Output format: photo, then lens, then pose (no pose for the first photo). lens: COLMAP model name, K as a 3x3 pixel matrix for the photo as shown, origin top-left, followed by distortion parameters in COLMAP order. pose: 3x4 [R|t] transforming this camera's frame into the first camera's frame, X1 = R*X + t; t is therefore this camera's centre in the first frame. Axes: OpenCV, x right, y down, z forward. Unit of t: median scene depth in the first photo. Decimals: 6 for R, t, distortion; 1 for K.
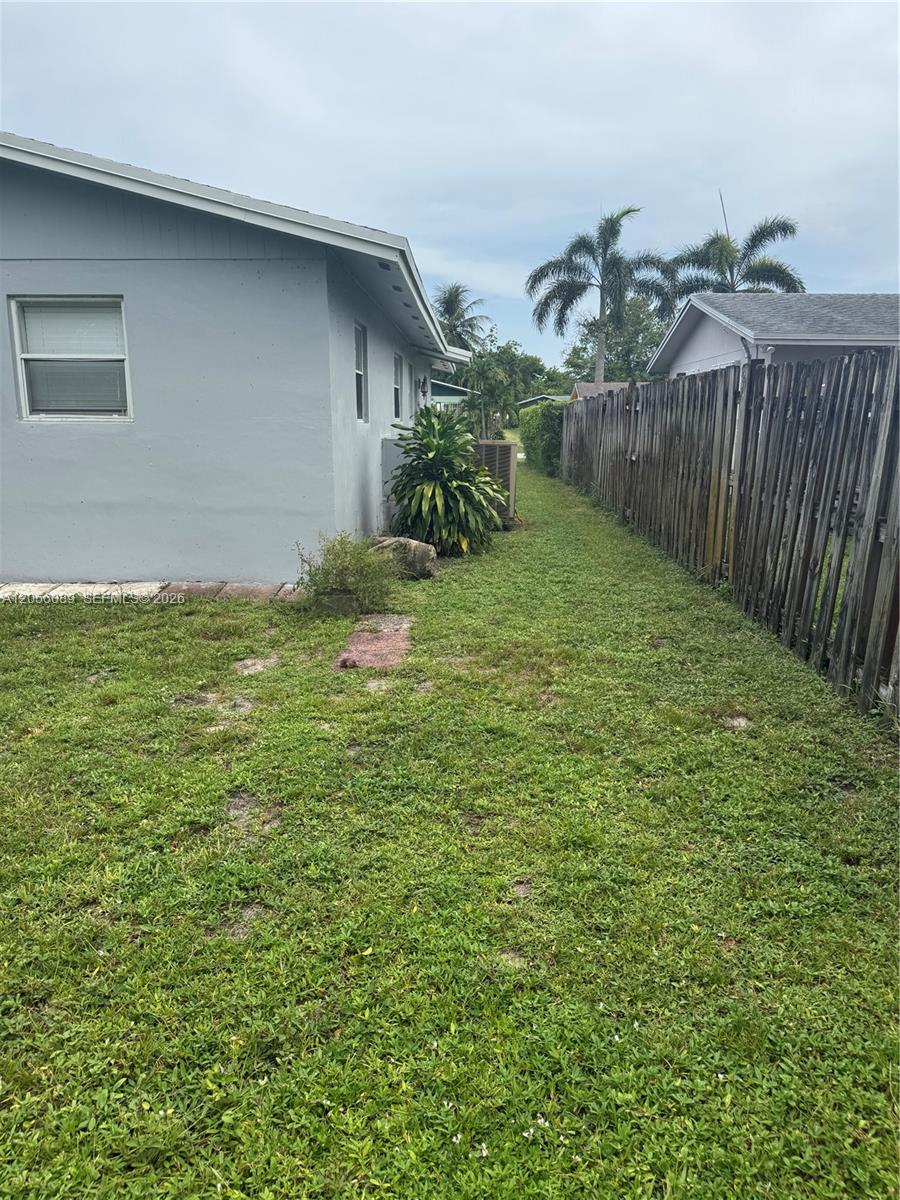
lens RADIAL K [[837.6, 0, 437.8], [0, 837.6, 644.0], [0, 0, 1]] dist [-0.002385, -0.006045]
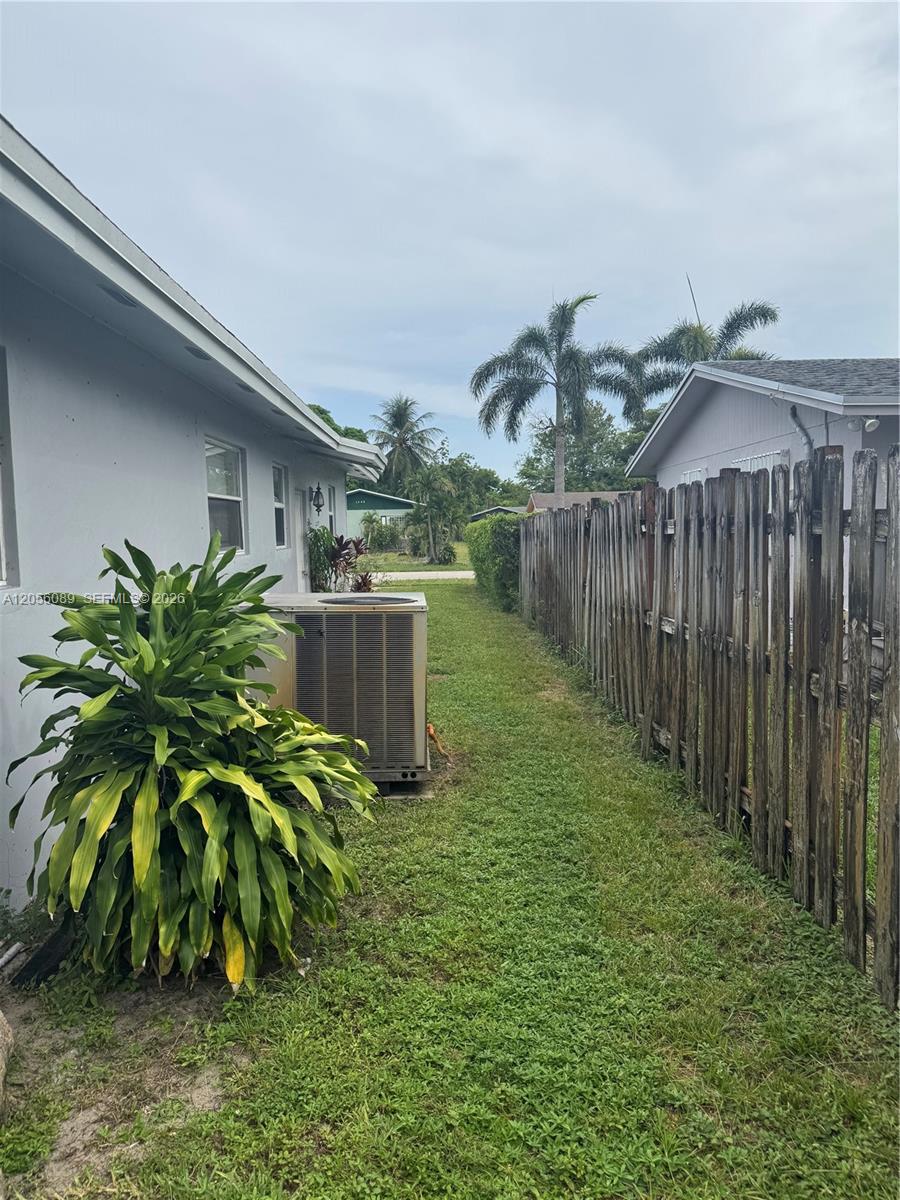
lens RADIAL K [[852.1, 0, 445.3], [0, 852.1, 598.0], [0, 0, 1]] dist [0.001519, -0.004300]
pose [[0.998244, -0.021681, 0.055119, 0.032703], [0.031363, 0.982911, -0.181391, -0.065453], [-0.050244, 0.182801, 0.981865, 0.219334]]
